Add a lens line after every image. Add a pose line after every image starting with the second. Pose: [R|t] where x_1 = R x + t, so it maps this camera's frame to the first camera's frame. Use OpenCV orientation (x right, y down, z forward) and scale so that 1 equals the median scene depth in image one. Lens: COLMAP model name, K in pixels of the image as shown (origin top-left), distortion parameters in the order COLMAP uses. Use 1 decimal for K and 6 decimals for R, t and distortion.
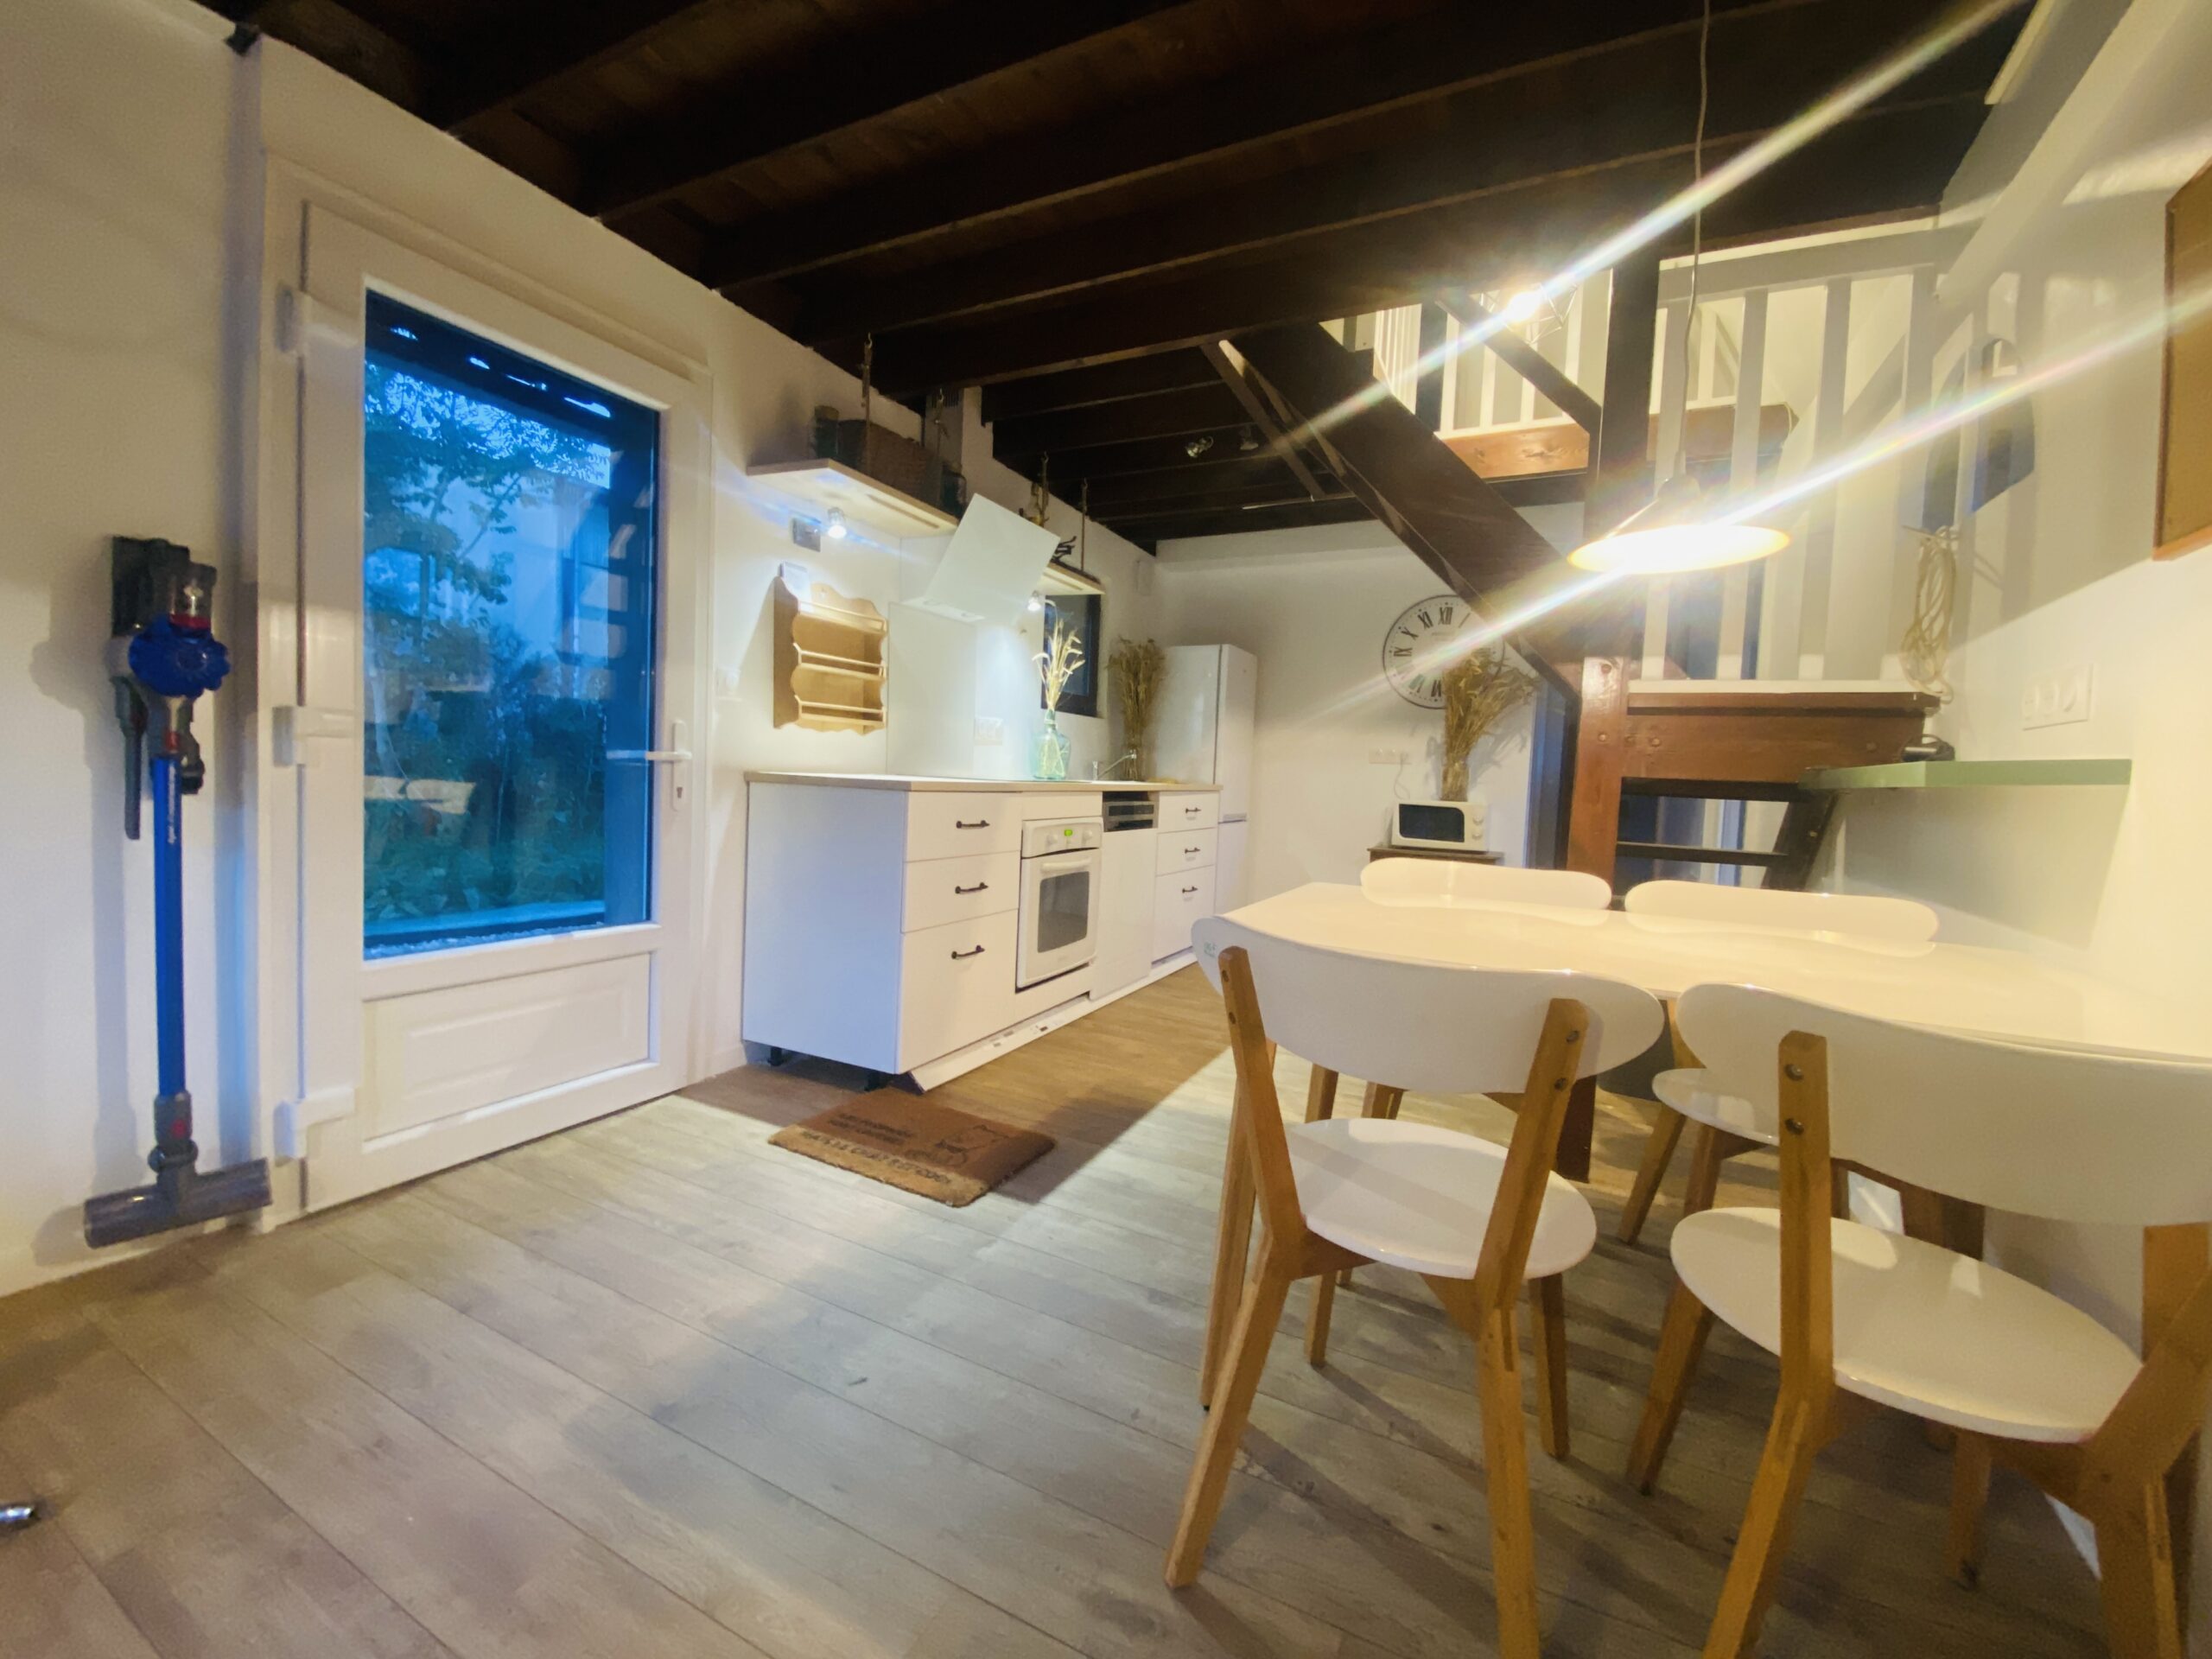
lens RADIAL K [[903.0, 0, 1106.0], [0, 903.0, 829.5], [0, 0, 1]] dist [-0.000280, -0.000060]
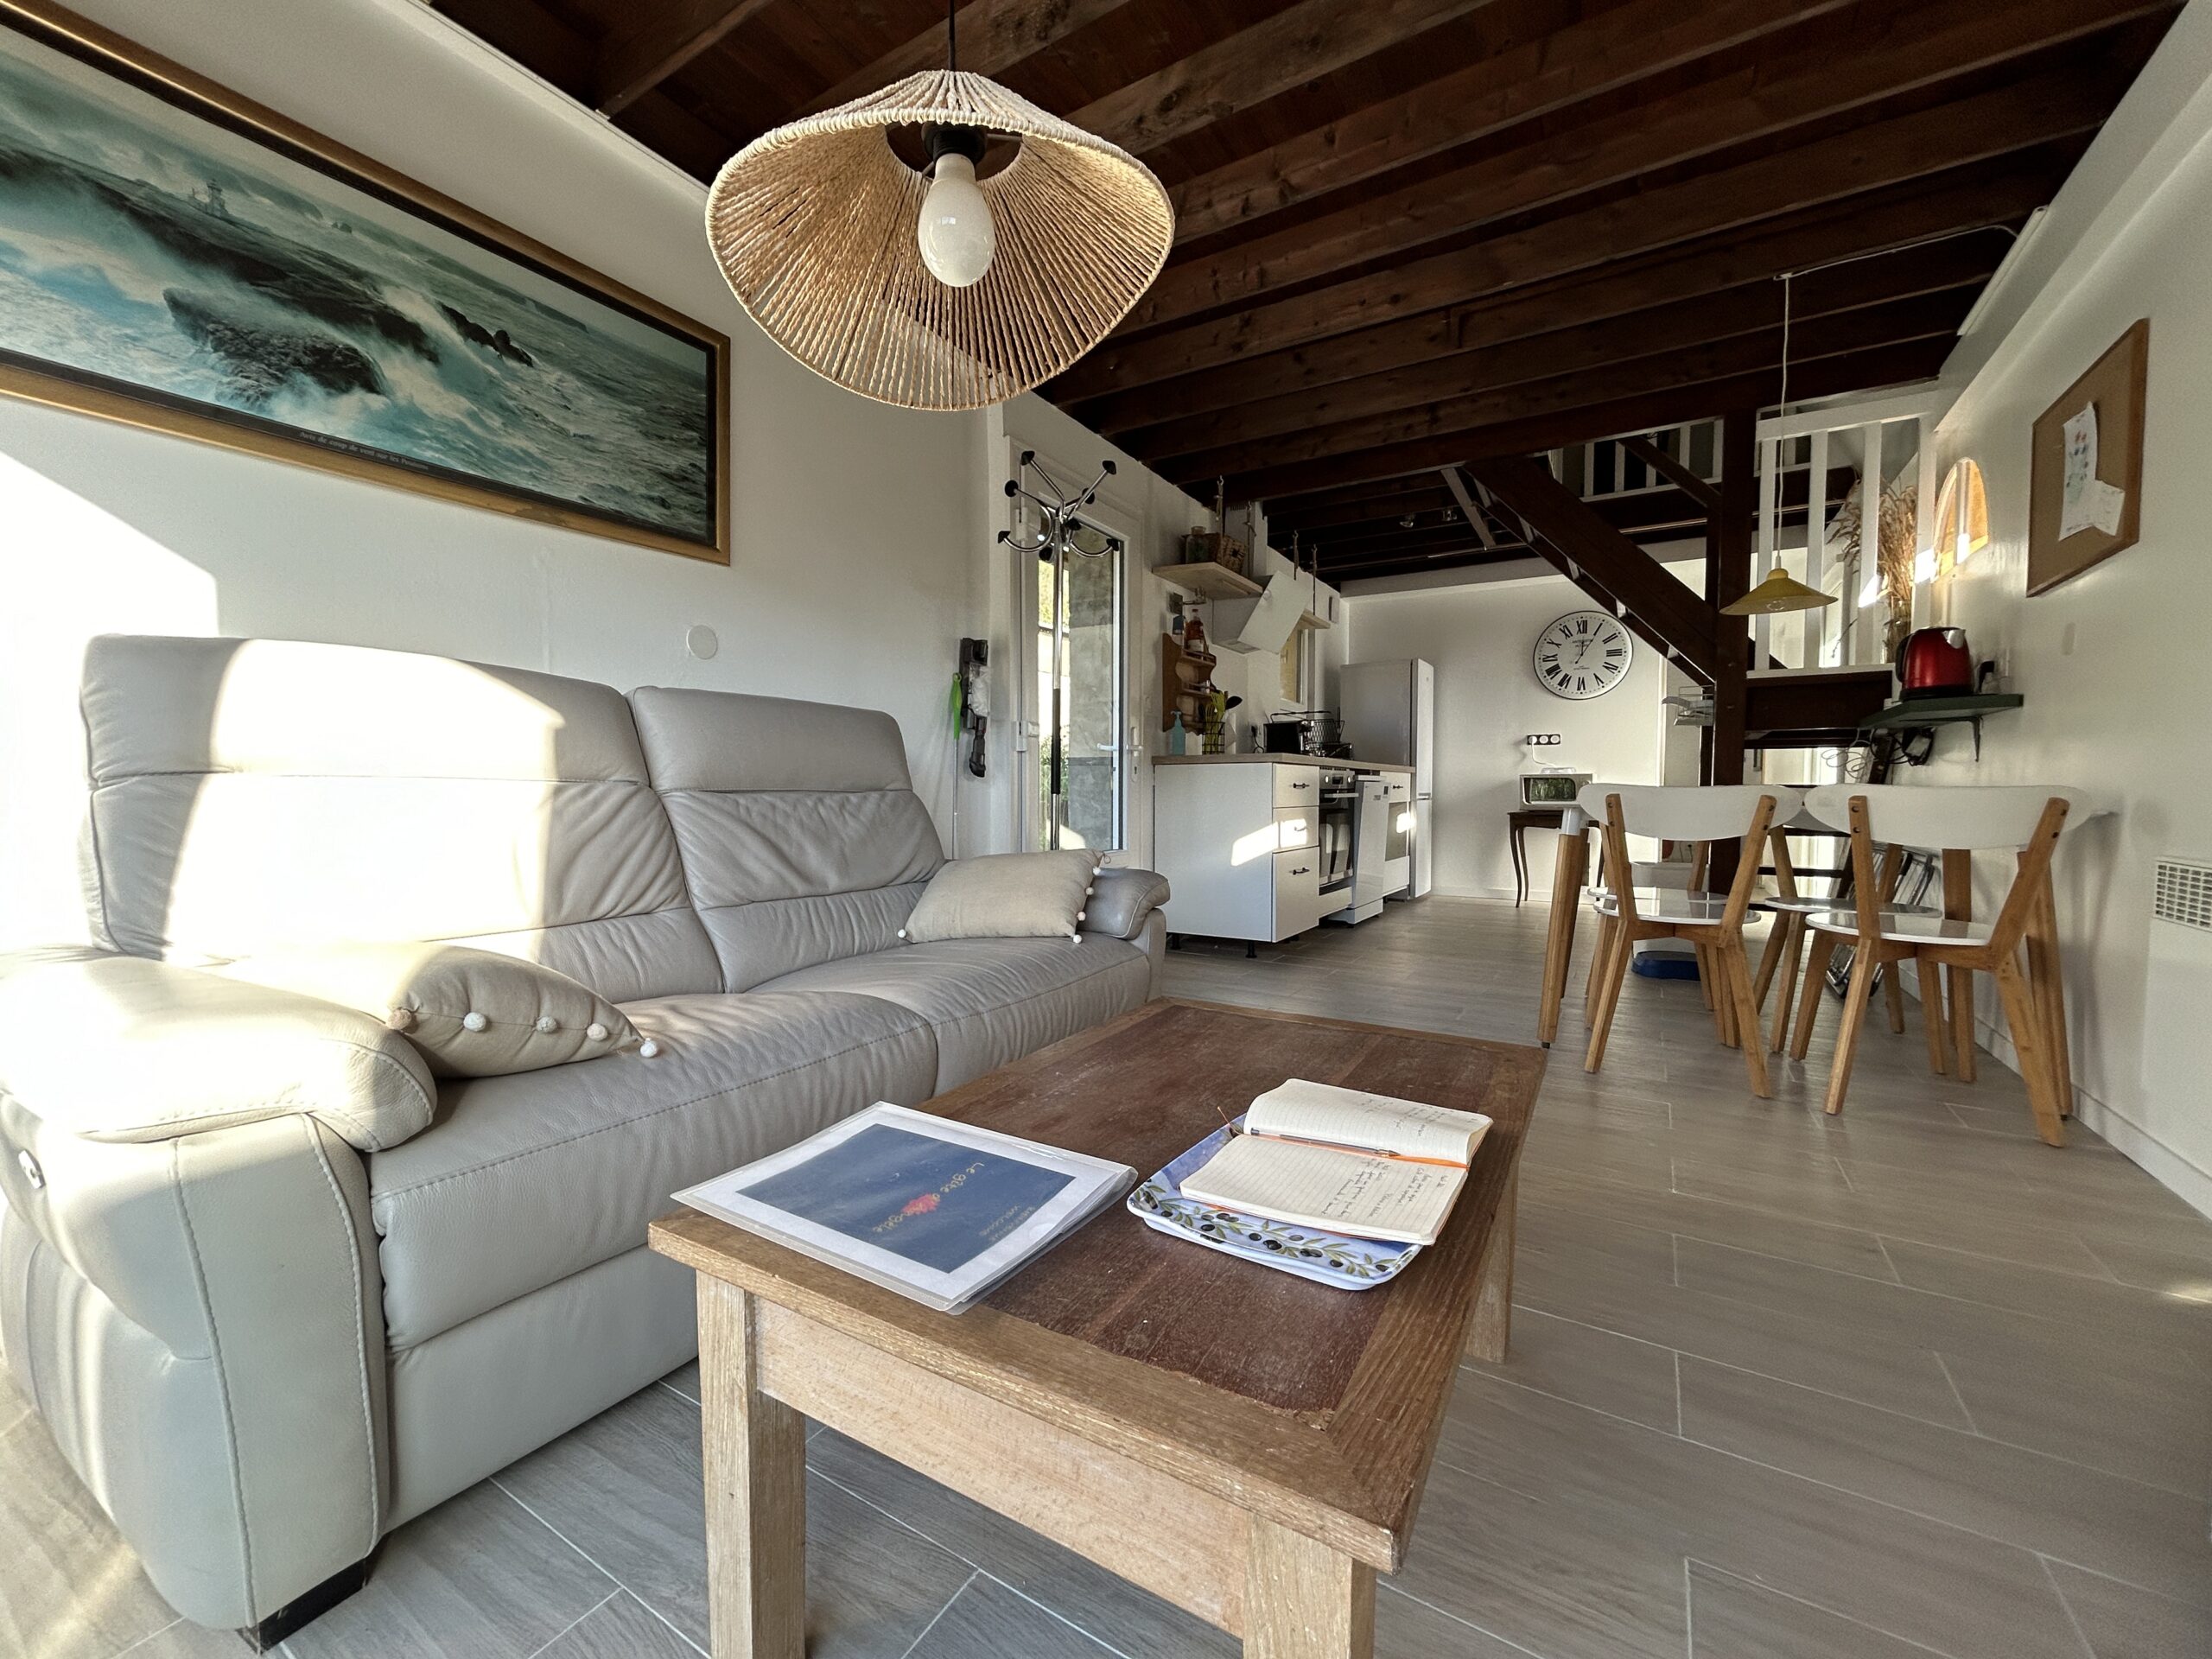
lens RADIAL K [[882.1, 0, 1106.0], [0, 882.1, 829.5], [0, 0, 1]] dist [-0.035101, 0.010954]
pose [[0.995851, -0.038476, -0.082466, -0.257630], [0.037857, 0.999242, -0.009056, 0.042460], [0.082751, 0.005896, 0.996553, -0.358451]]
